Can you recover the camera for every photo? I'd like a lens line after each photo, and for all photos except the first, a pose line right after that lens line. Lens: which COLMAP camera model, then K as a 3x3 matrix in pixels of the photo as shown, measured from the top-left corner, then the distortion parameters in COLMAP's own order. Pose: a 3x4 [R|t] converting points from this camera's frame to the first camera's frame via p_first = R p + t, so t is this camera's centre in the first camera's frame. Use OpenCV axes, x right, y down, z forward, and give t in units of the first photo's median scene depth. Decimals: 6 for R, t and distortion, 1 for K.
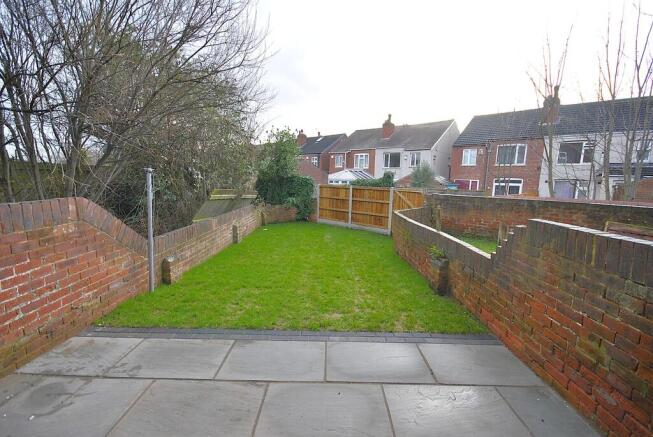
lens RADIAL K [[288.1, 0, 329.3], [0, 288.1, 215.2], [0, 0, 1]] dist [0.000454, 0.000805]
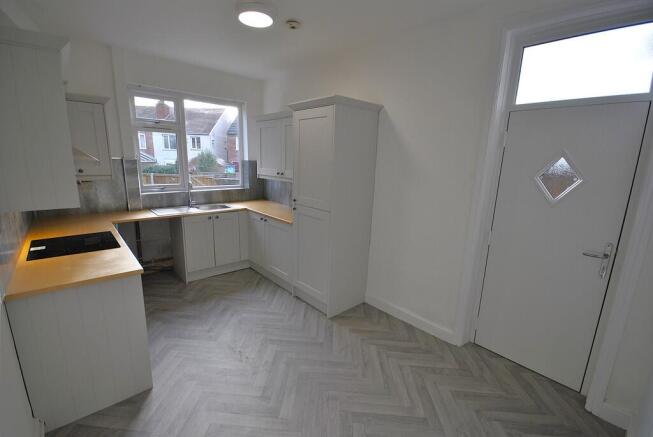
lens RADIAL K [[288.1, 0, 330.3], [0, 288.1, 219.8], [0, 0, 1]] dist [0.000454, 0.000805]
pose [[0.744489, -0.143562, 0.652017, -0.168682], [0.074899, 0.988402, 0.132107, -0.012230], [-0.663421, -0.049517, 0.746606, -0.393212]]
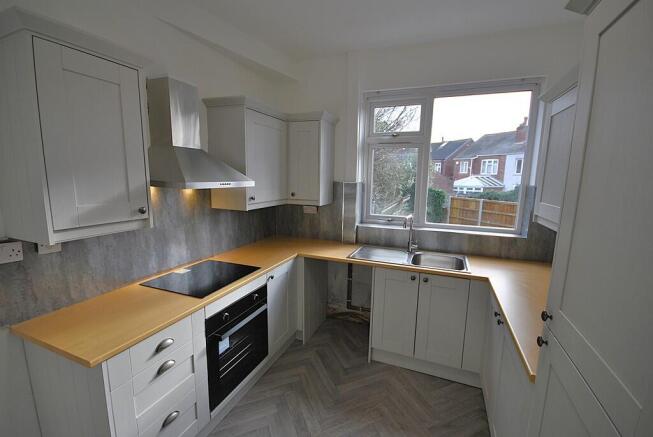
lens RADIAL K [[288.1, 0, 328.8], [0, 288.1, 219.9], [0, 0, 1]] dist [0.000454, 0.000805]
pose [[0.927599, 0.045216, -0.370830, -0.056044], [-0.038654, 0.998937, 0.025114, -0.022593], [0.371572, -0.008962, 0.928361, -0.280850]]
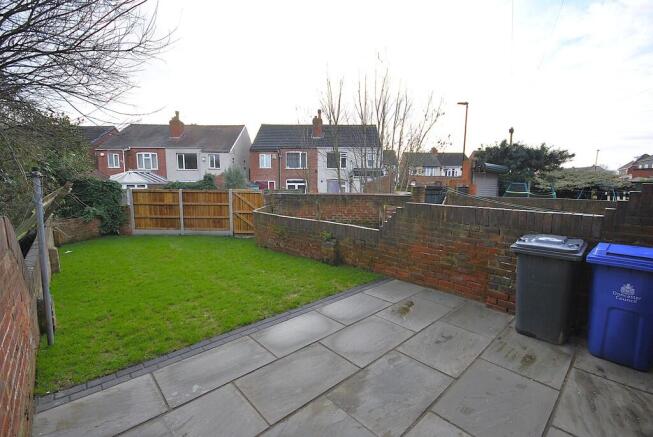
lens RADIAL K [[288.1, 0, 328.2], [0, 288.1, 218.4], [0, 0, 1]] dist [0.000454, 0.000805]
pose [[0.740566, -0.101143, 0.664328, -0.178326], [0.097052, 0.994341, 0.043197, -0.002864], [-0.664938, 0.032484, 0.746192, -0.001105]]
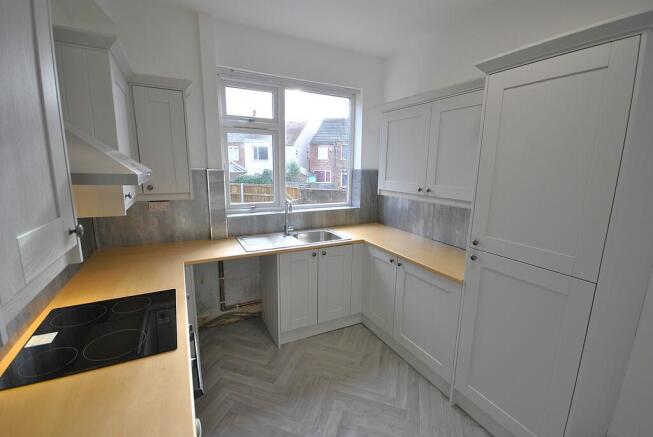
lens RADIAL K [[288.1, 0, 331.1], [0, 288.1, 220.0], [0, 0, 1]] dist [0.000454, 0.000805]
pose [[0.887330, -0.099324, 0.450312, -0.146352], [0.067279, 0.993963, 0.086662, -0.024386], [-0.456201, -0.046601, 0.888656, -0.277752]]
